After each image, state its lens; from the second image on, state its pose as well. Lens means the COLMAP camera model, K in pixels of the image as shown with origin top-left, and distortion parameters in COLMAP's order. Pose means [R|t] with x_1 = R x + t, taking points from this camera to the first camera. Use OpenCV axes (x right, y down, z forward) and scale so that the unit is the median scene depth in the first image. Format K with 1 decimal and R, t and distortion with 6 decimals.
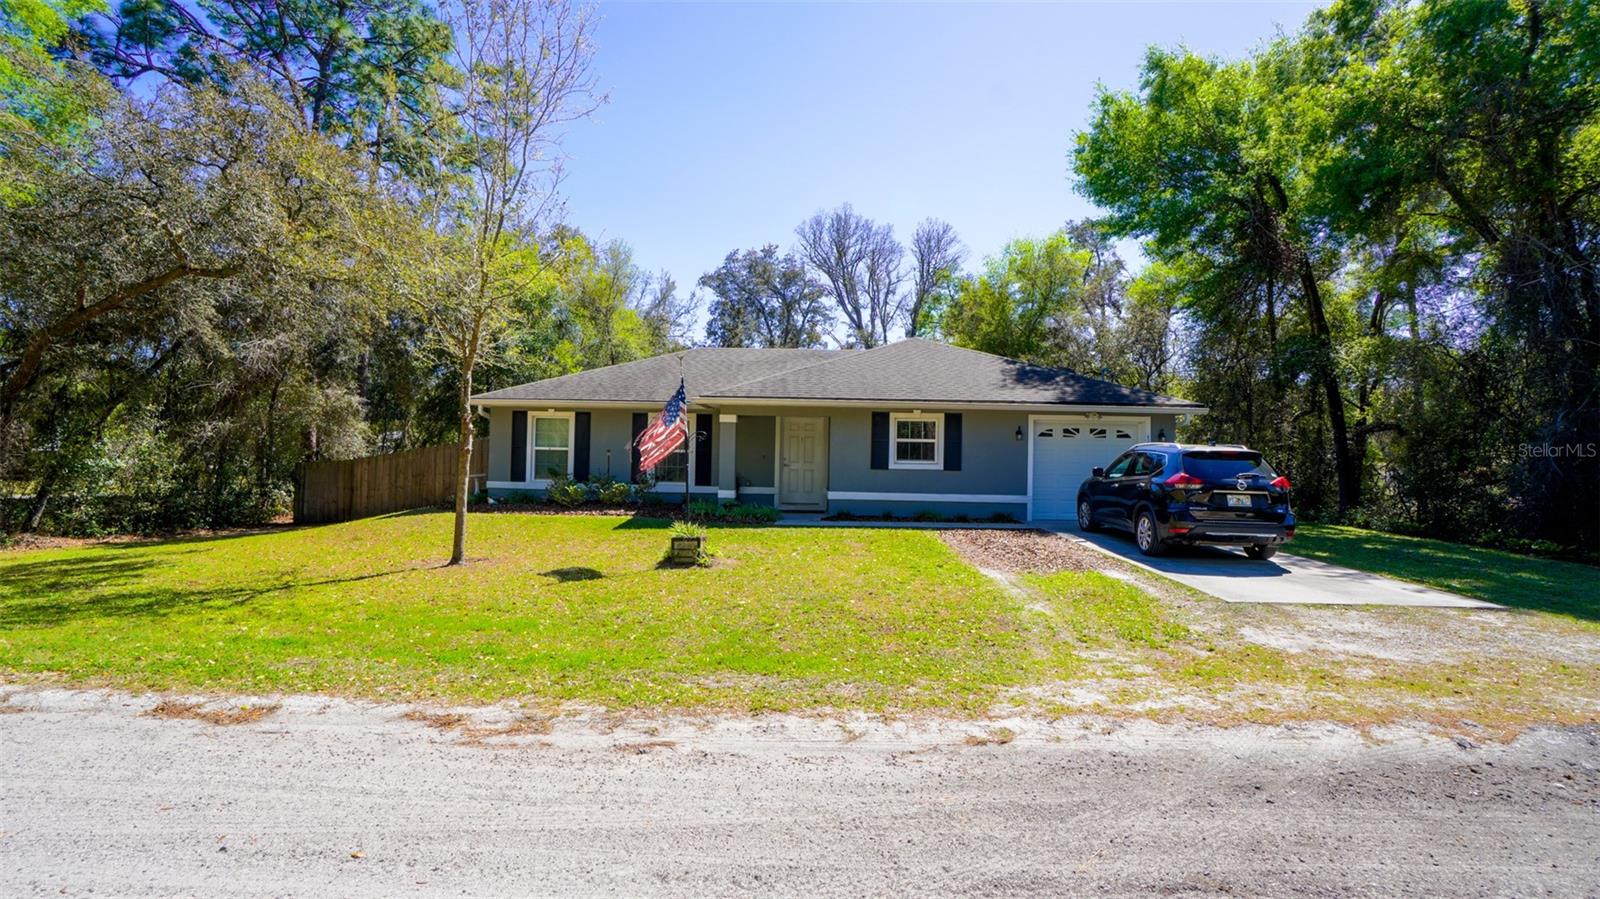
lens RADIAL K [[775.4, 0, 804.0], [0, 775.4, 440.9], [0, 0, 1]] dist [-0.005014, -0.000436]
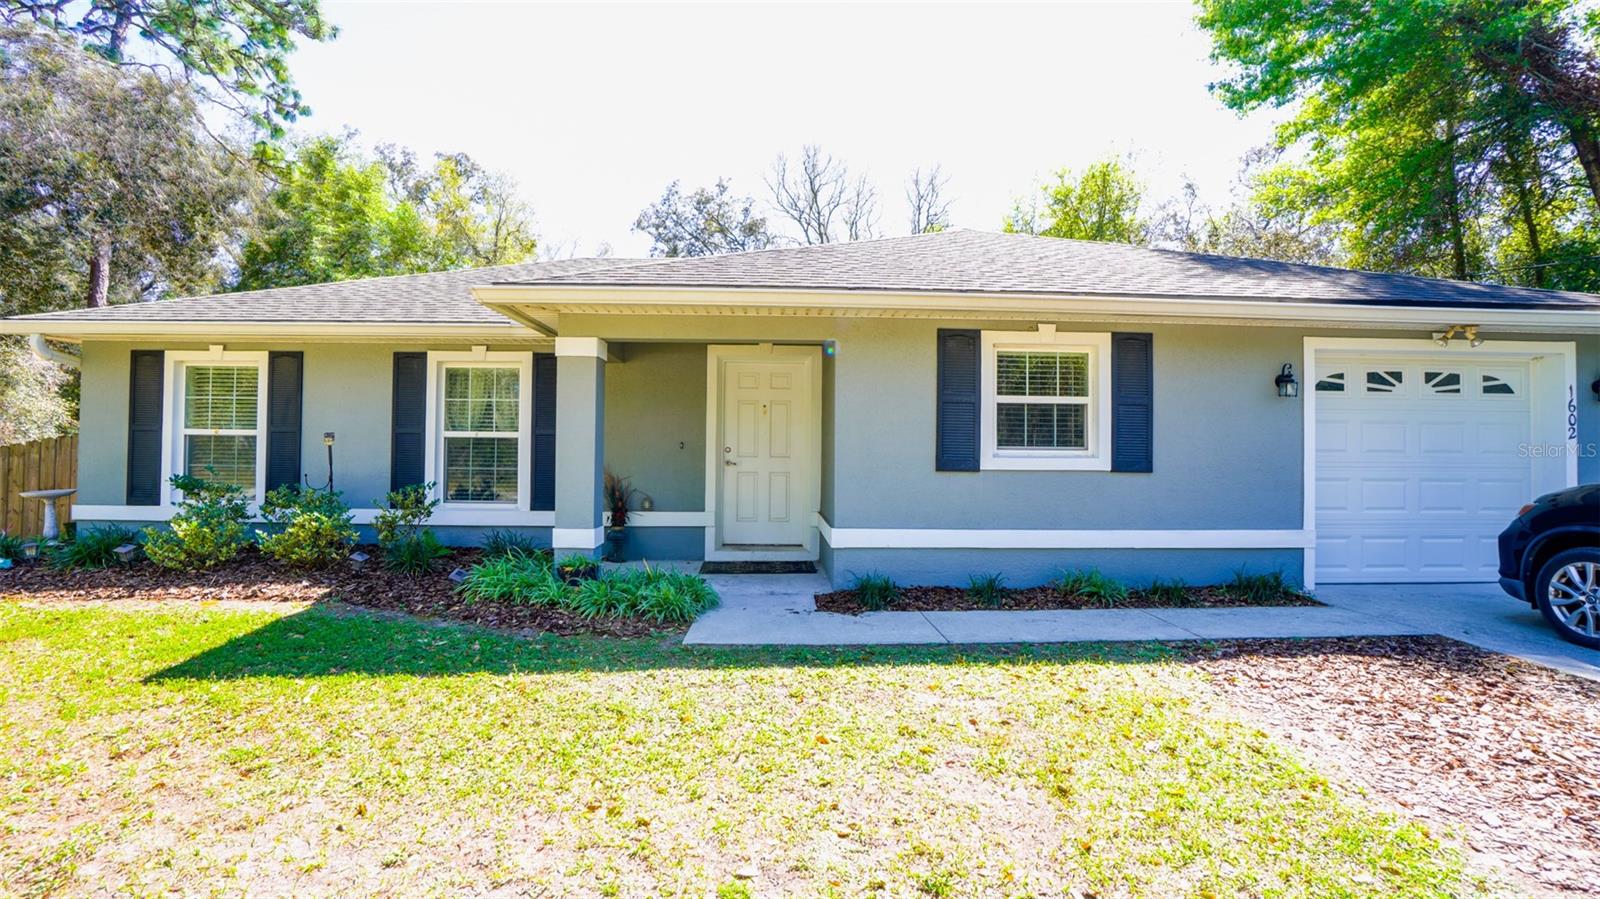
lens RADIAL K [[775.4, 0, 804.0], [0, 775.4, 440.9], [0, 0, 1]] dist [-0.005014, -0.000436]
pose [[0.998889, -0.009603, 0.046132, -0.000723], [0.009230, 0.999923, 0.008291, 0.015974], [-0.046208, -0.007856, 0.998901, 0.582004]]
